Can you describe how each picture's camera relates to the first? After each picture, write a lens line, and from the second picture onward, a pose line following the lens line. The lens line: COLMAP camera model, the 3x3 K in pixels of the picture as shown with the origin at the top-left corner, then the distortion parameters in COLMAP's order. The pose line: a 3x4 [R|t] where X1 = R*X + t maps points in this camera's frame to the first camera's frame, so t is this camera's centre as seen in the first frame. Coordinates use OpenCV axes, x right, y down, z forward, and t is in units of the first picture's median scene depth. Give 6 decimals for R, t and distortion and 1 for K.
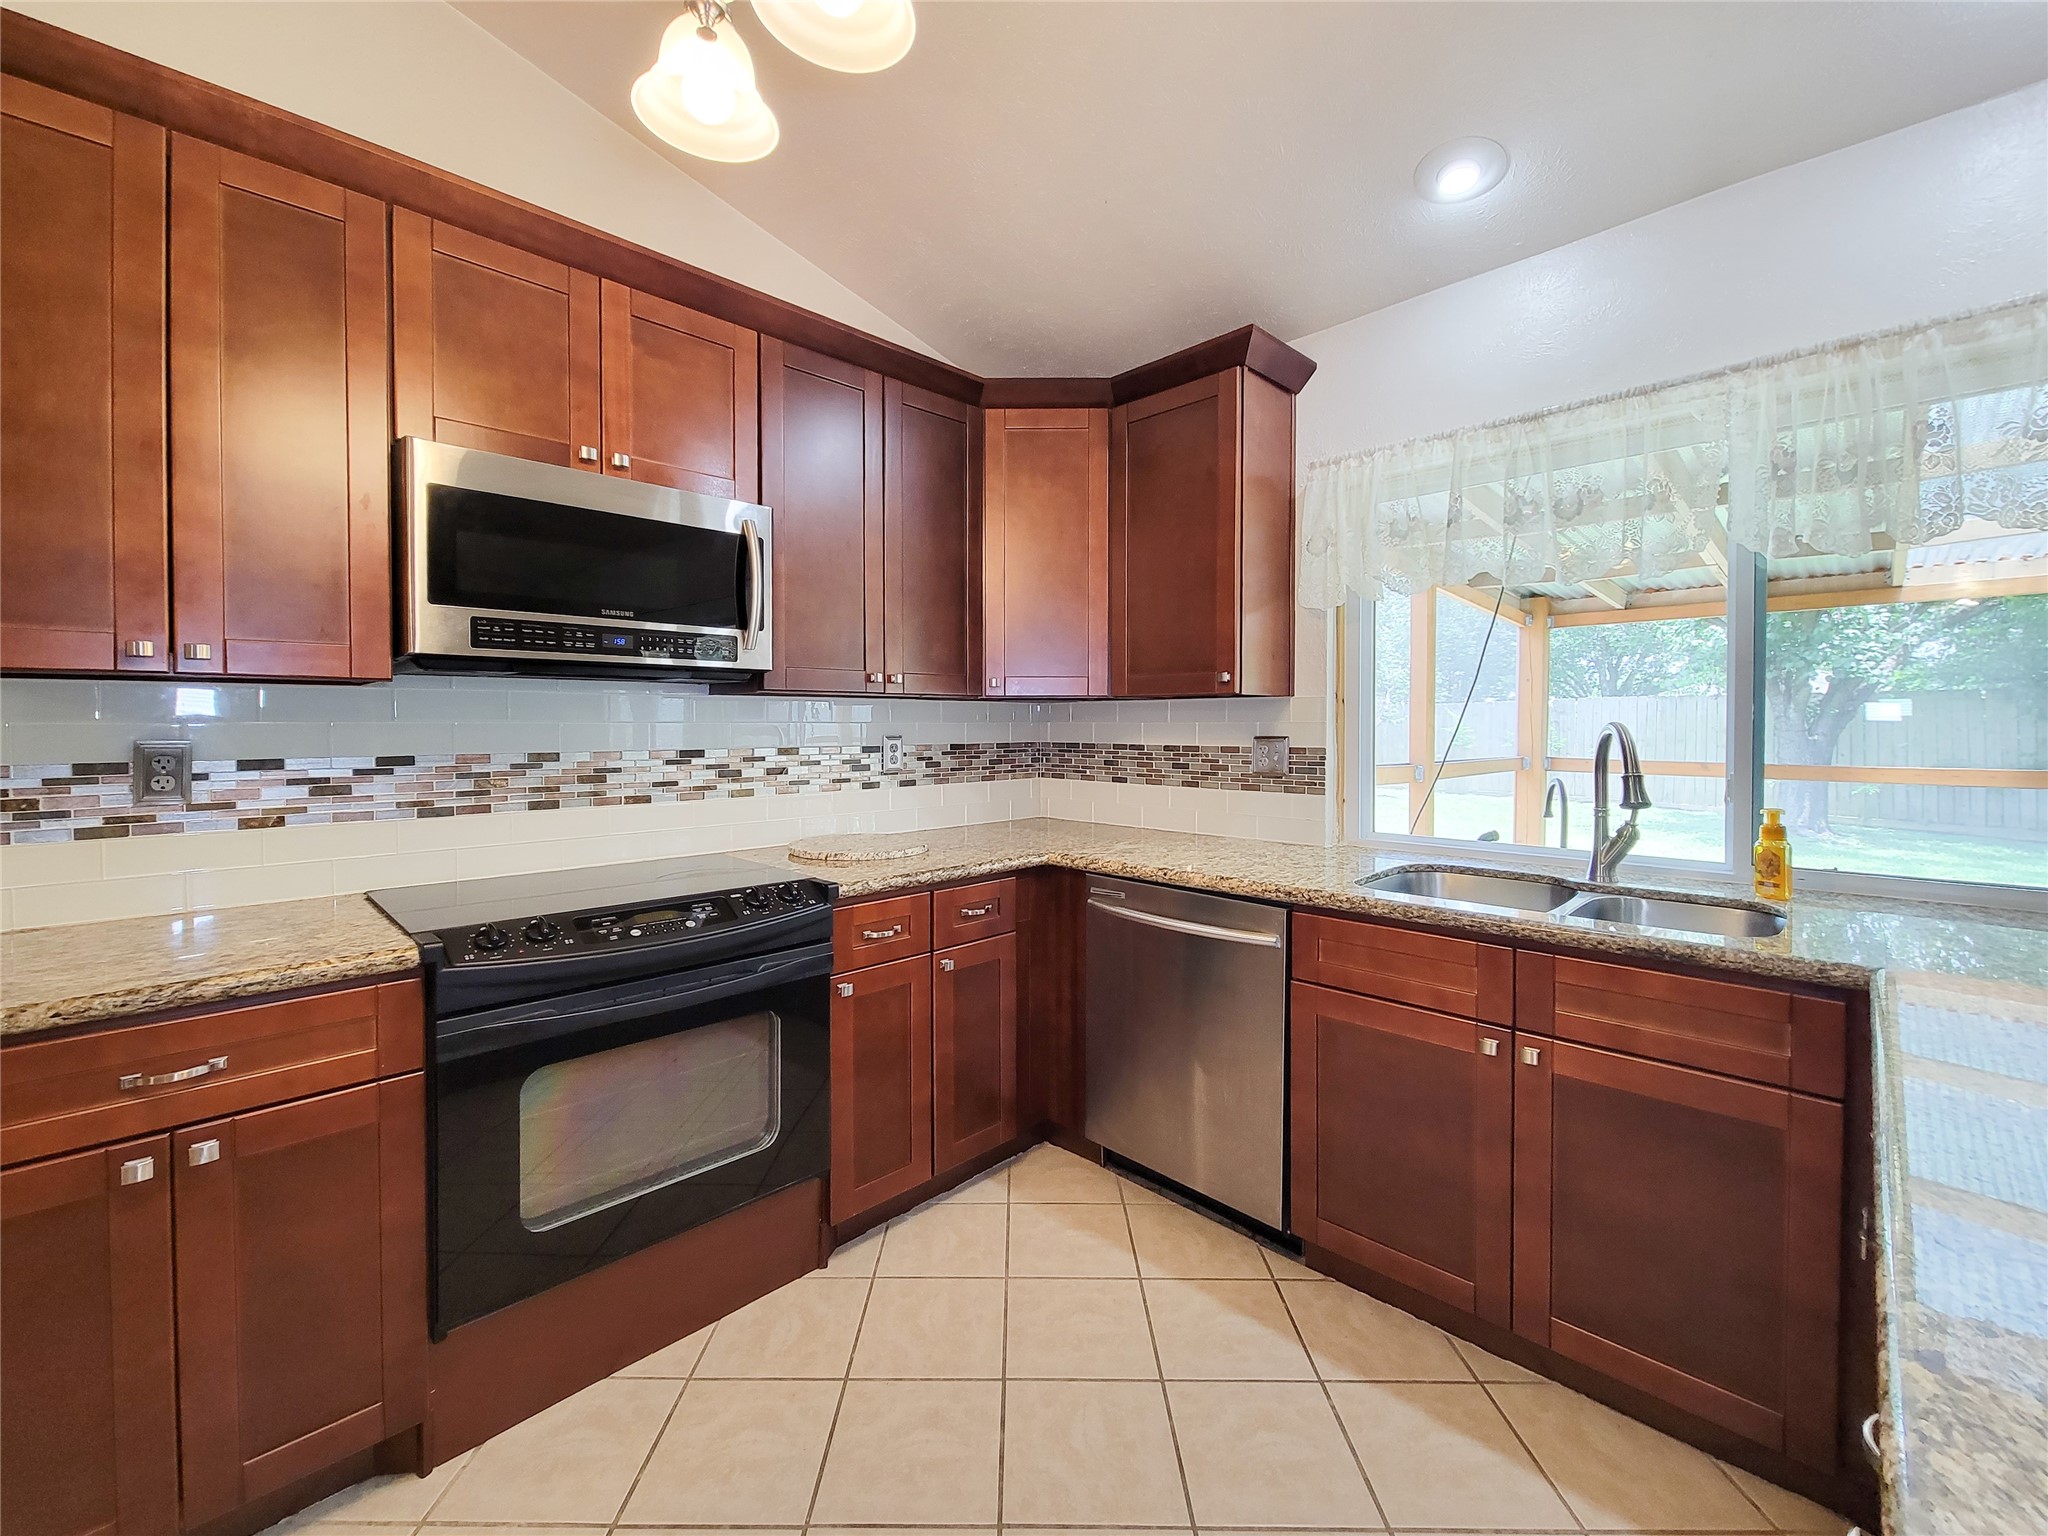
lens RADIAL K [[842.9, 0, 1017.0], [0, 842.9, 747.4], [0, 0, 1]] dist [-0.002251, -0.000624]
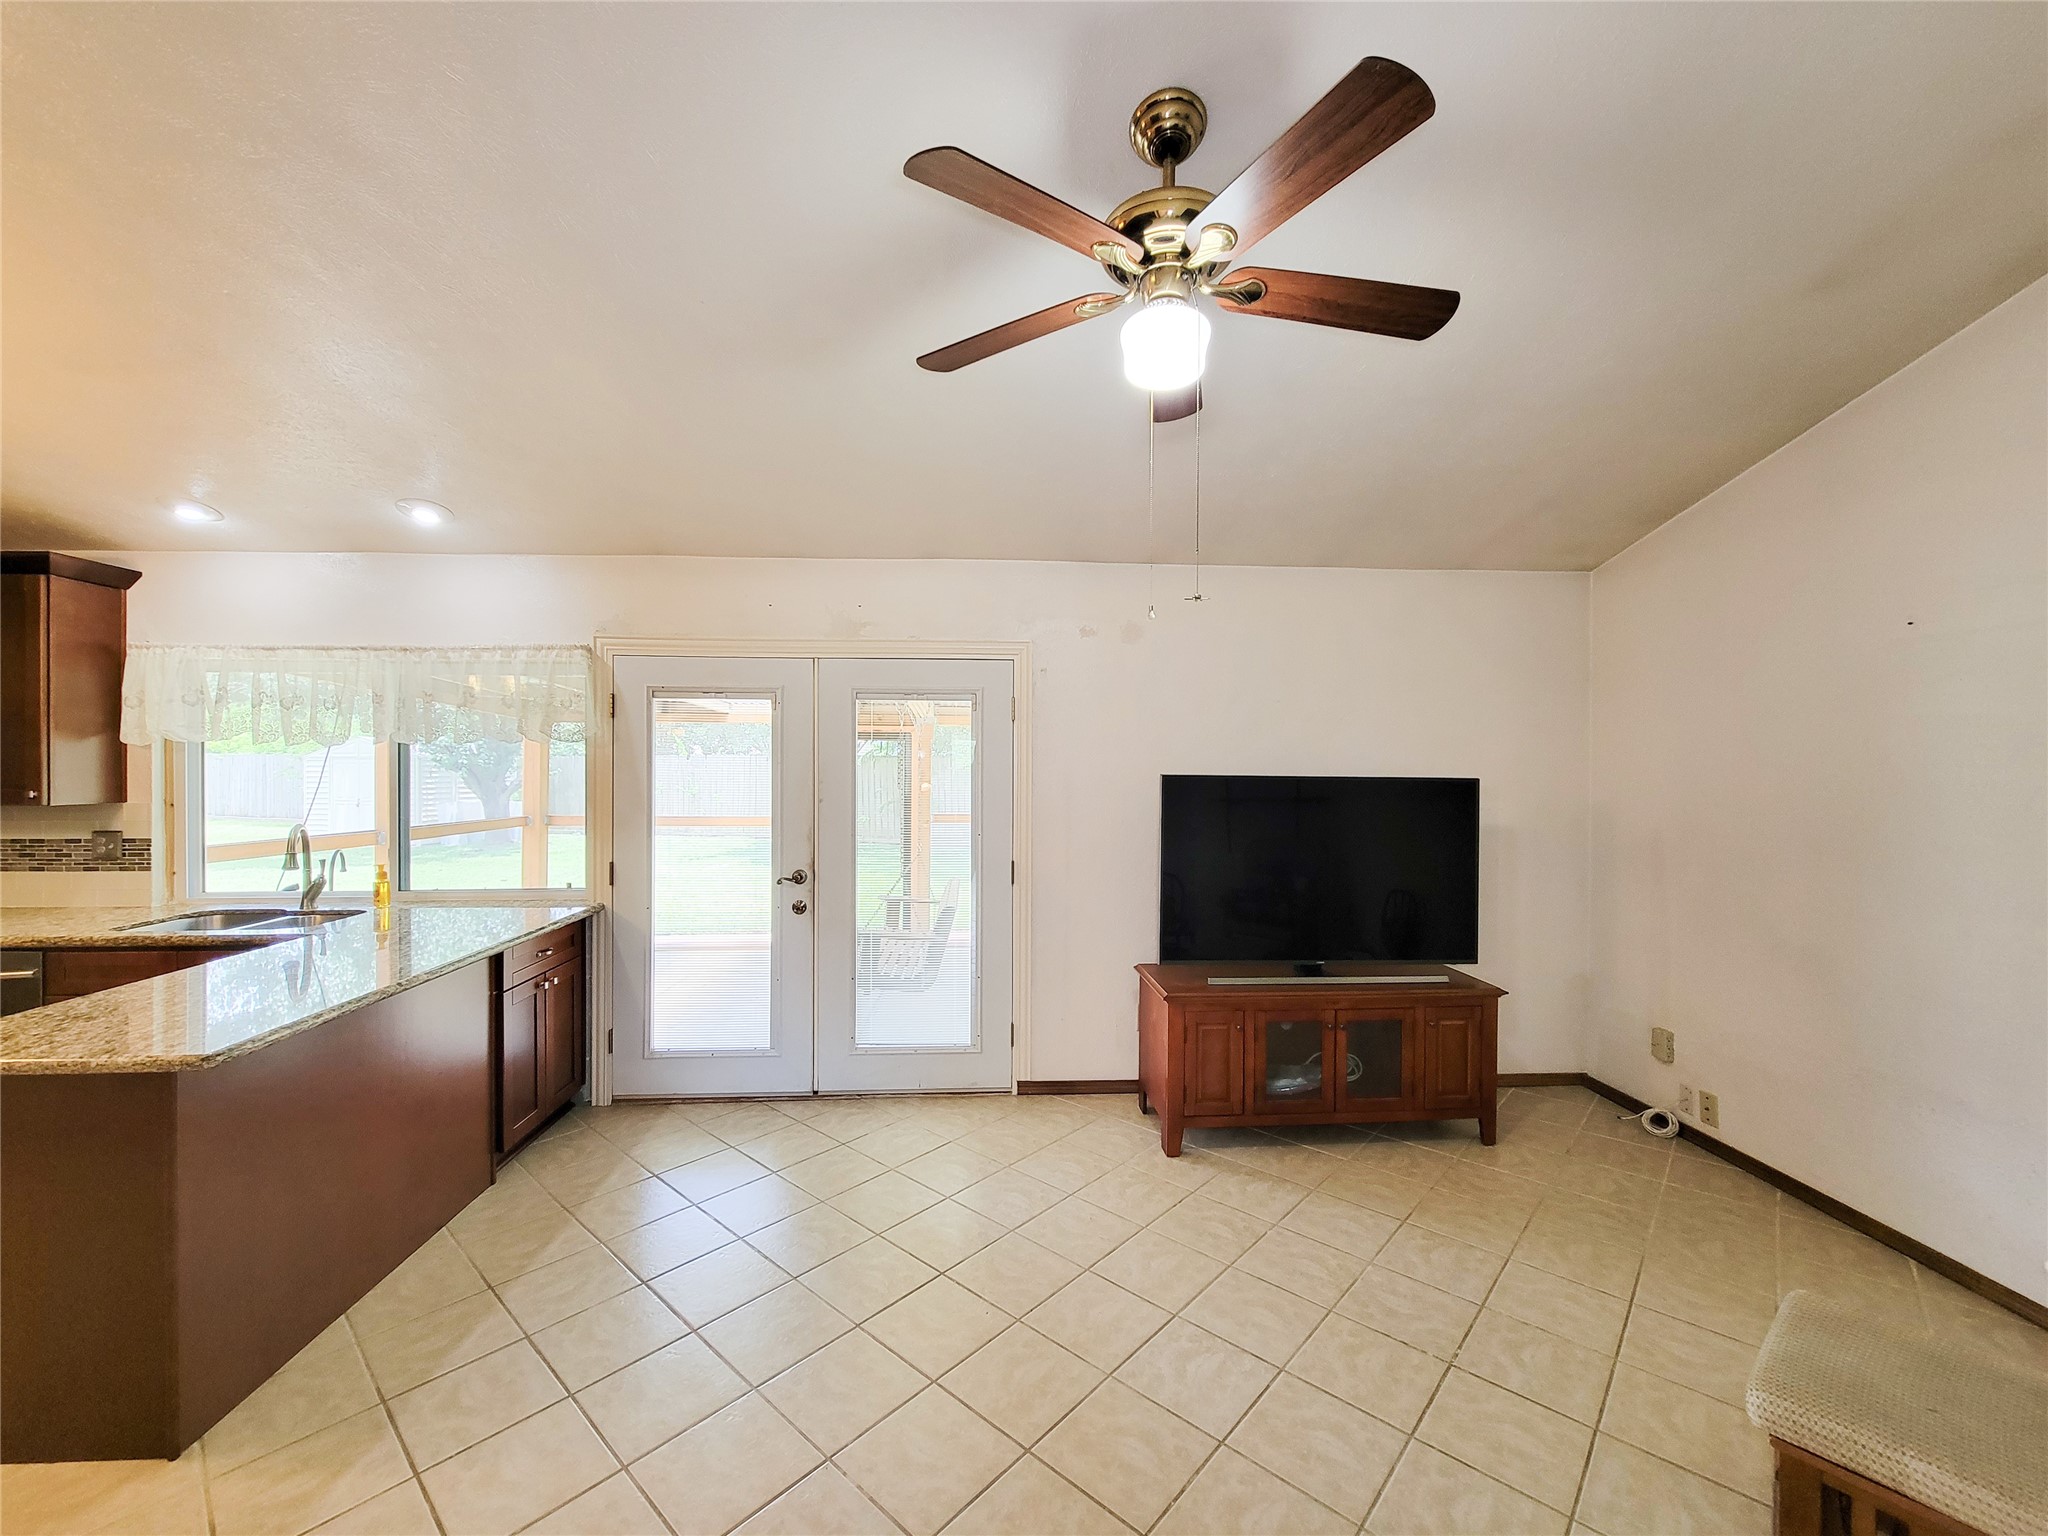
lens RADIAL K [[830.5, 0, 1024.0], [0, 830.5, 768.0], [0, 0, 1]] dist [-0.000753, -0.000703]
pose [[0.662762, 0.001226, 0.748829, 0.366001], [0.017587, 0.999697, -0.017203, -0.086652], [-0.748623, 0.024571, 0.662540, -1.338929]]
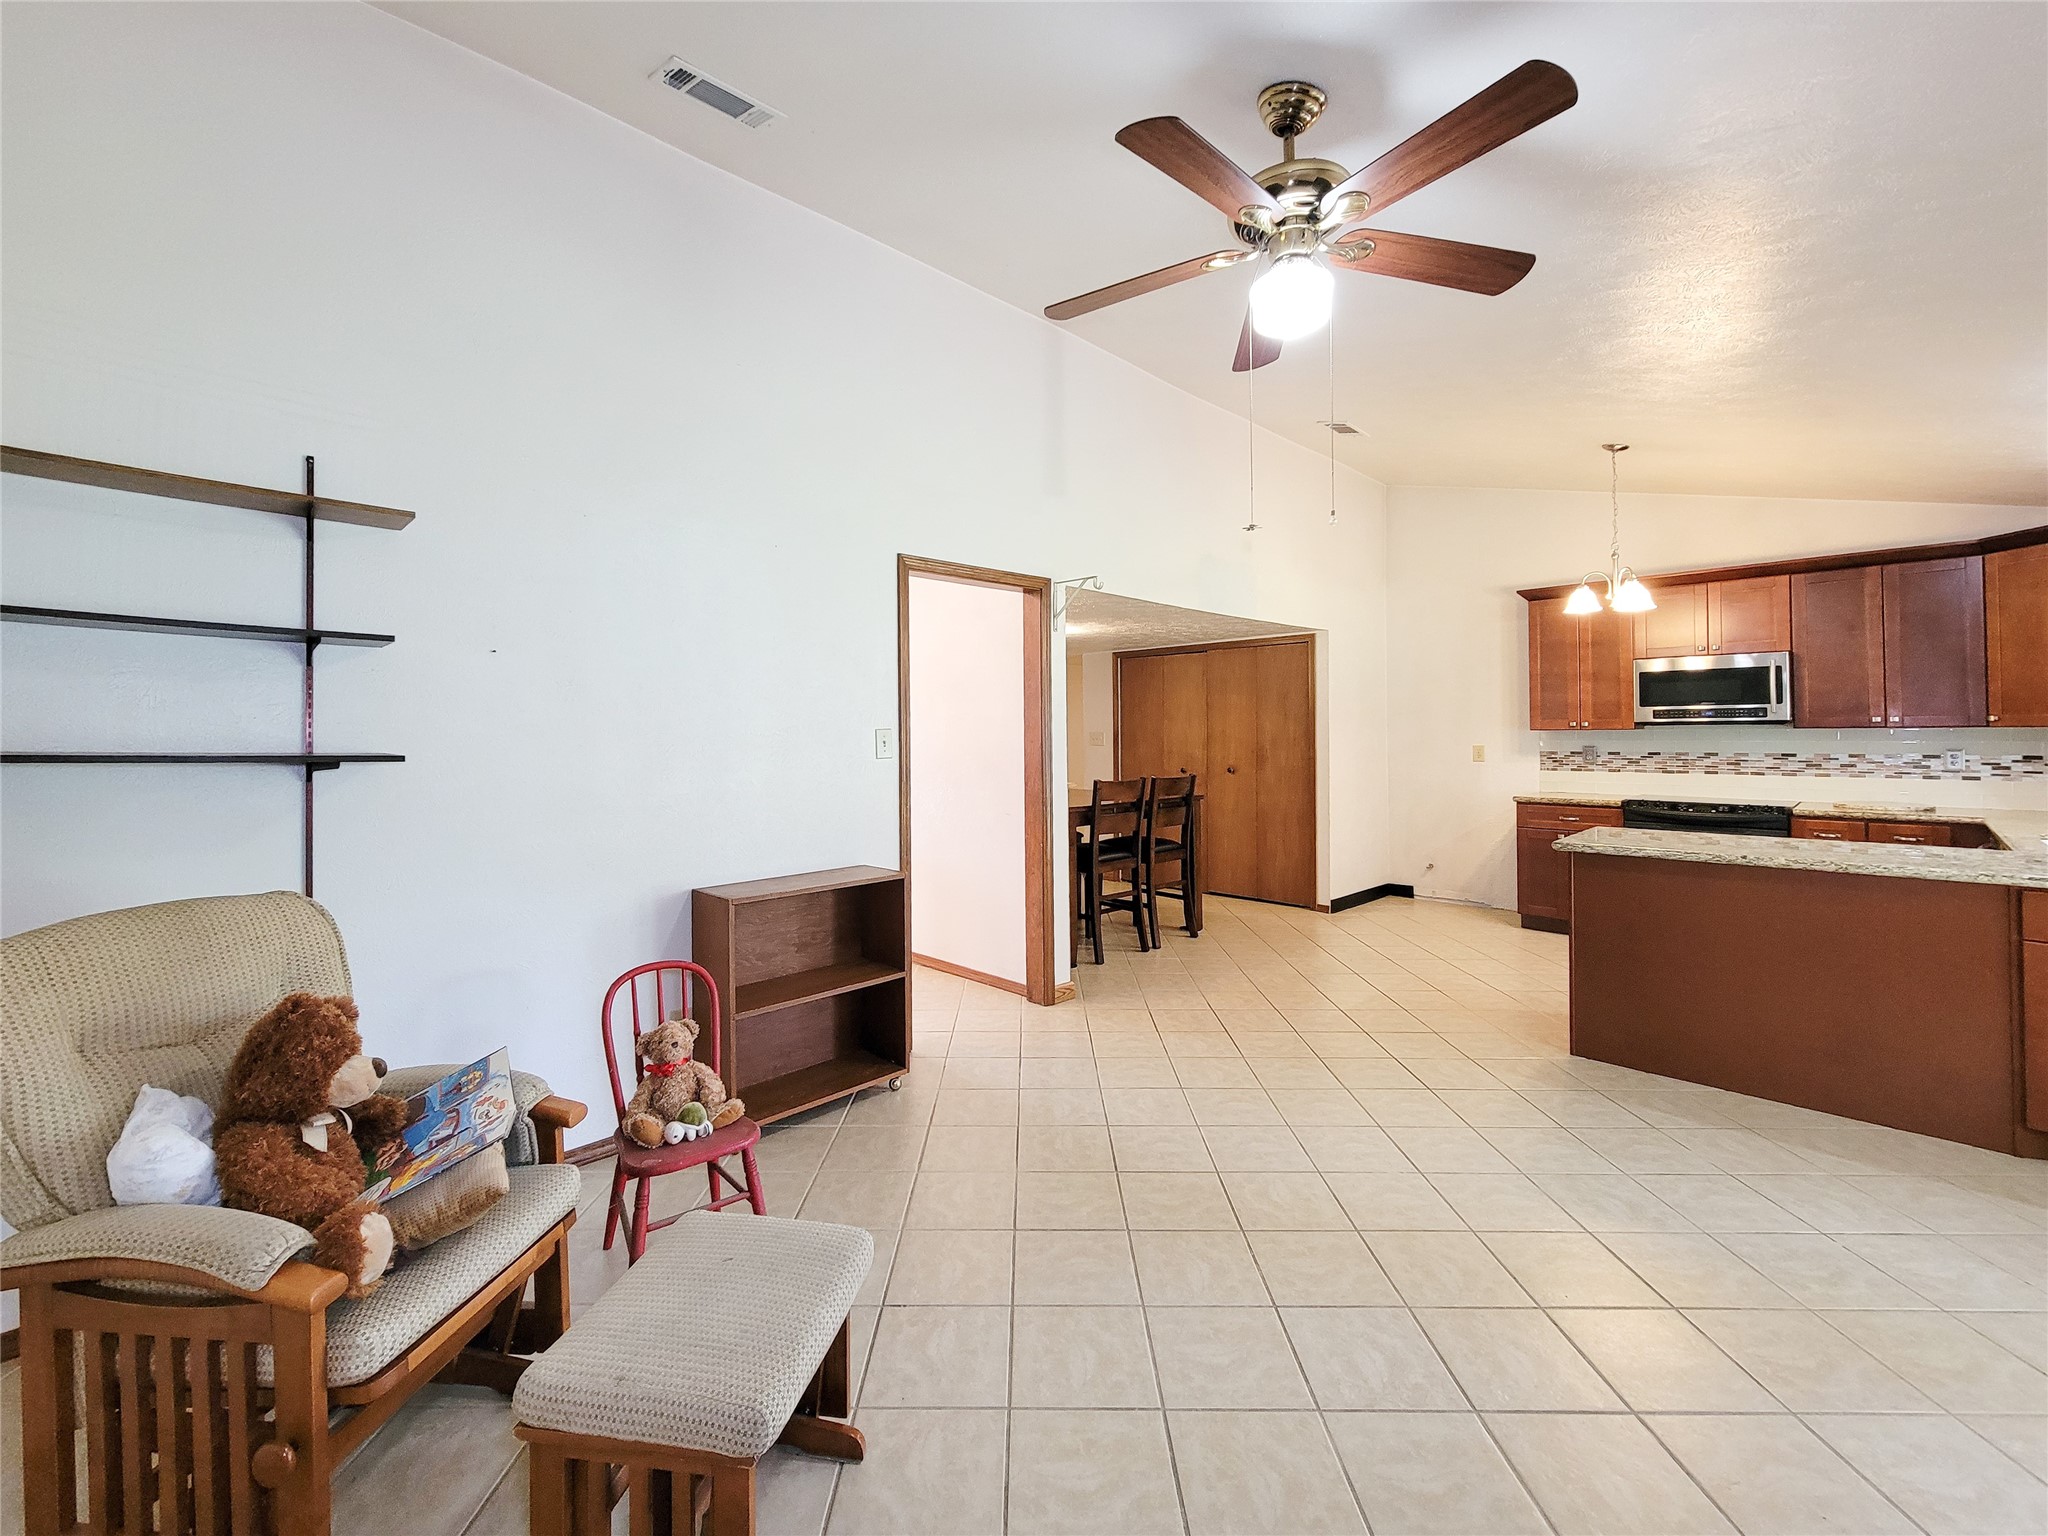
lens RADIAL K [[842.9, 0, 1017.0], [0, 842.9, 747.4], [0, 0, 1]] dist [-0.002251, -0.000624]
pose [[-0.011914, 0.017099, -0.999783, 2.174411], [-0.020321, 0.999643, 0.017339, -0.011553], [0.999723, 0.020523, -0.011562, -1.177224]]
